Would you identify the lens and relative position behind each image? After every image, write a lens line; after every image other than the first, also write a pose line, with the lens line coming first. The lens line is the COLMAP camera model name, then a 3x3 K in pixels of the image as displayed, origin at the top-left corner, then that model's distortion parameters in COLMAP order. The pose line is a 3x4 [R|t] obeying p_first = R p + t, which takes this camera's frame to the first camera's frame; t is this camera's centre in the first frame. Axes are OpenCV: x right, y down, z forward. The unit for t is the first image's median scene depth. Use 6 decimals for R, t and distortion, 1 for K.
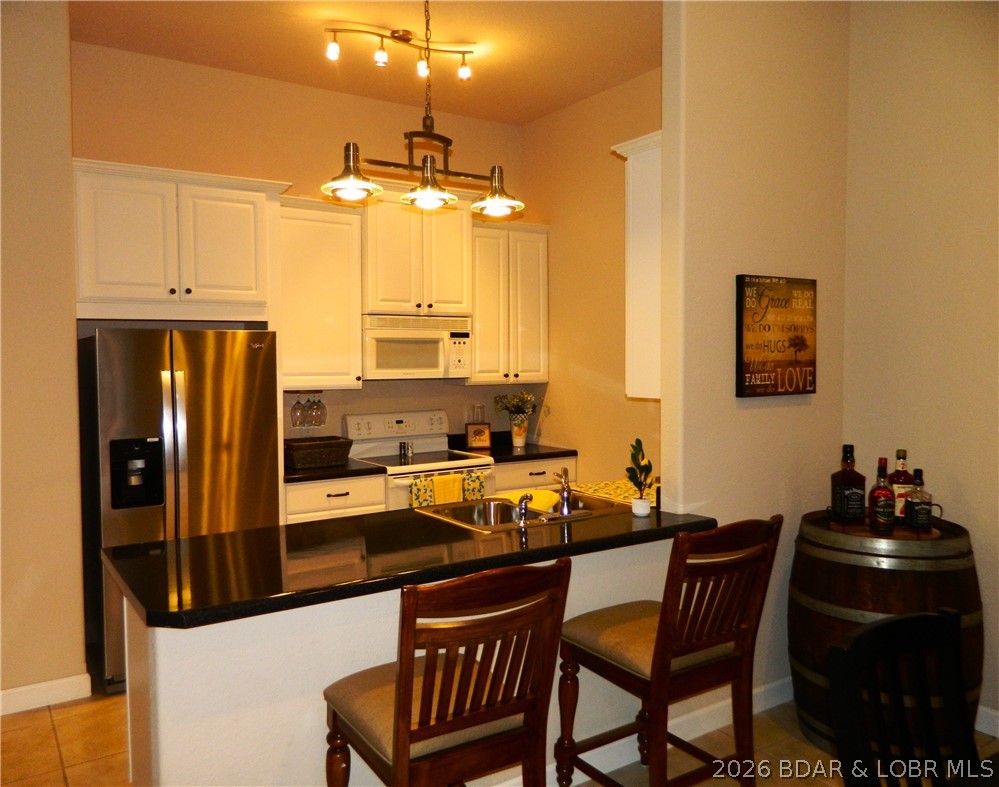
lens RADIAL K [[775.5, 0, 474.2], [0, 775.5, 394.2], [0, 0, 1]] dist [0.001228, 0.000232]
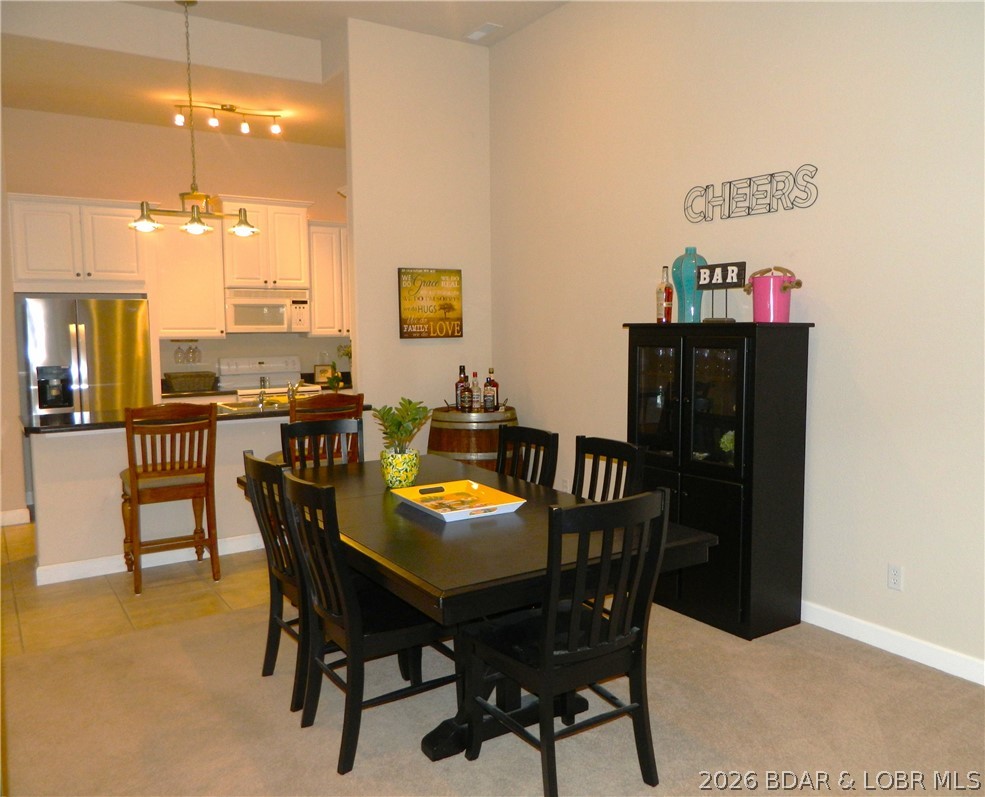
lens RADIAL K [[805.6, 0, 535.0], [0, 805.6, 397.4], [0, 0, 1]] dist [0.004683, -0.001609]
pose [[0.999455, -0.004365, 0.032717, 0.406694], [0.002920, 0.999024, 0.044085, 0.039695], [-0.032878, -0.043965, 0.998492, -0.571643]]
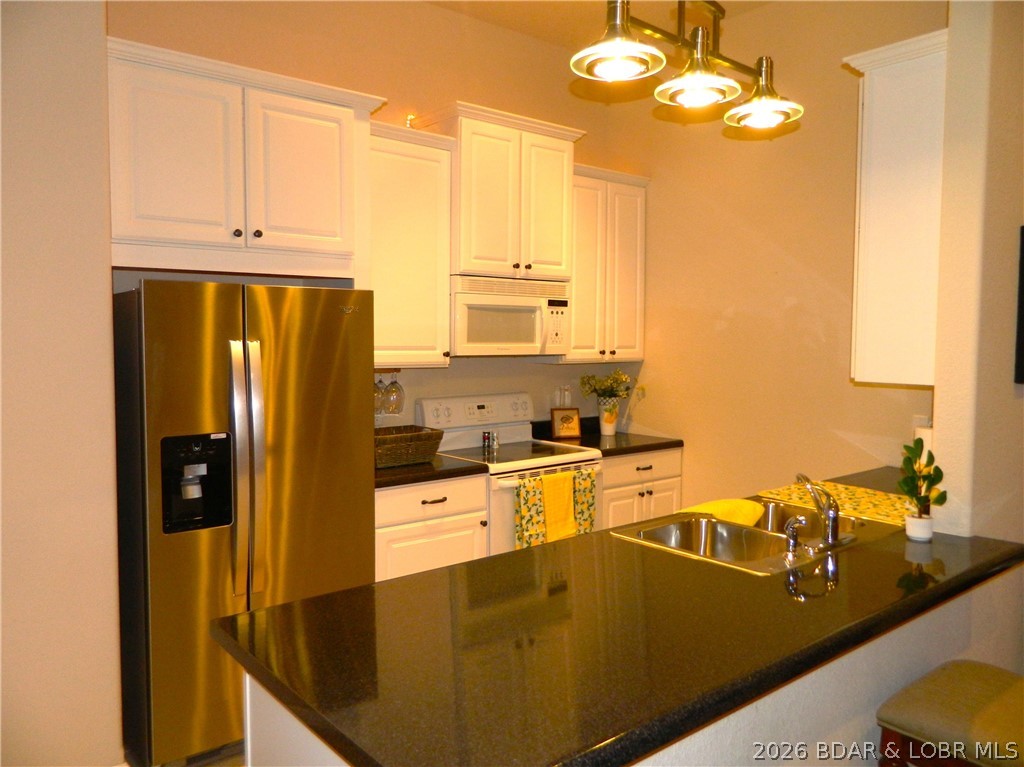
lens RADIAL K [[765.0, 0, 512.0], [0, 765.0, 383.5], [0, 0, 1]] dist [-0.005663, -0.001711]
pose [[0.993357, 0.005250, 0.114953, -0.178084], [-0.007082, 0.999854, 0.015534, -0.002682], [-0.114855, -0.016245, 0.993249, 0.207594]]
